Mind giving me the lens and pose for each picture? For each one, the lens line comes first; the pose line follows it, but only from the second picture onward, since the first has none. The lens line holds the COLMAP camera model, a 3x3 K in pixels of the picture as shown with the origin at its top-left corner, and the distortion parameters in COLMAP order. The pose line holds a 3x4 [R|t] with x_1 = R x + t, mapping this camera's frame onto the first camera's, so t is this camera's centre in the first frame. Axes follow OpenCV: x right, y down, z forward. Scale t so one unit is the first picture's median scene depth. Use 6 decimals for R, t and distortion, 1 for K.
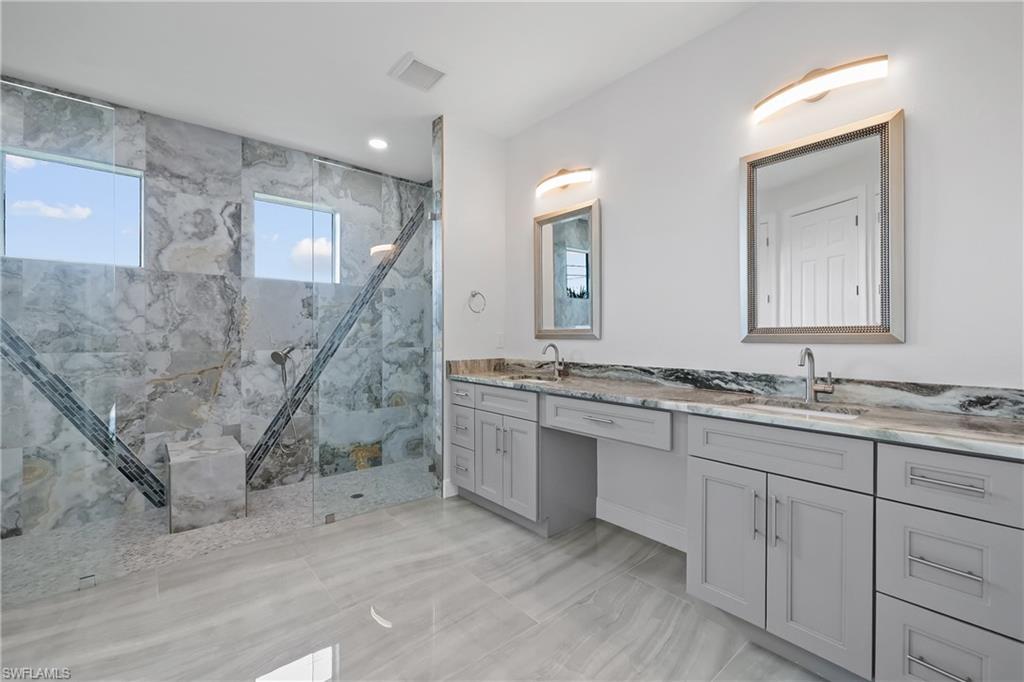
lens RADIAL K [[441.7, 0, 506.1], [0, 441.7, 337.7], [0, 0, 1]] dist [0.001233, -0.000594]
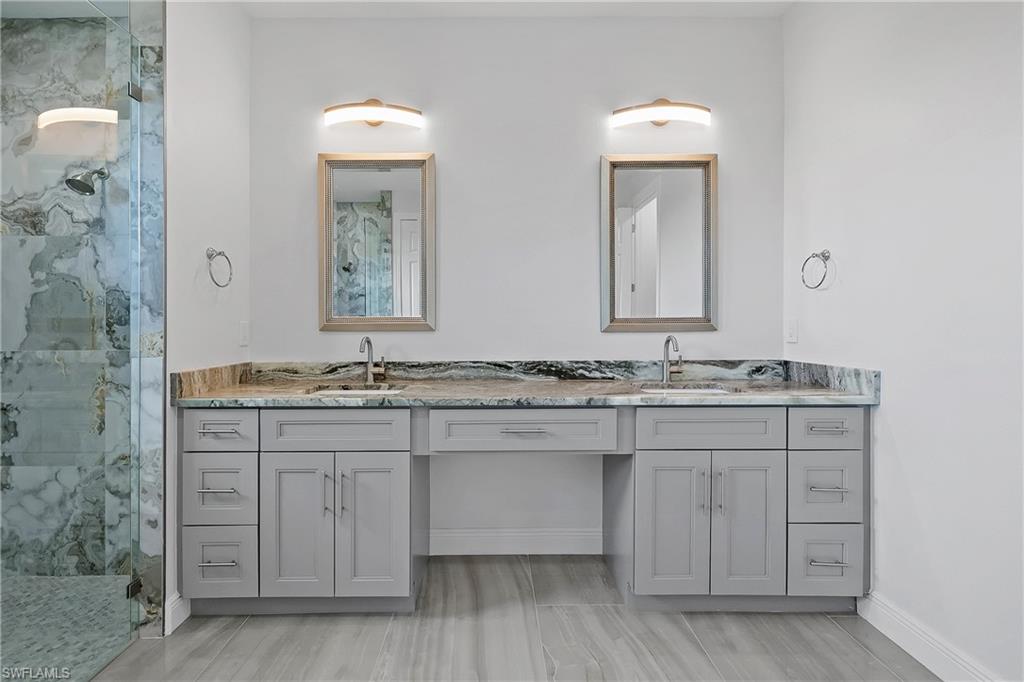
lens RADIAL K [[441.7, 0, 522.1], [0, 441.7, 329.2], [0, 0, 1]] dist [0.001233, -0.000594]
pose [[0.634657, -0.005574, 0.772774, -0.301645], [0.007021, 0.999974, 0.001447, 0.001064], [-0.772762, 0.004507, 0.634680, 0.367461]]
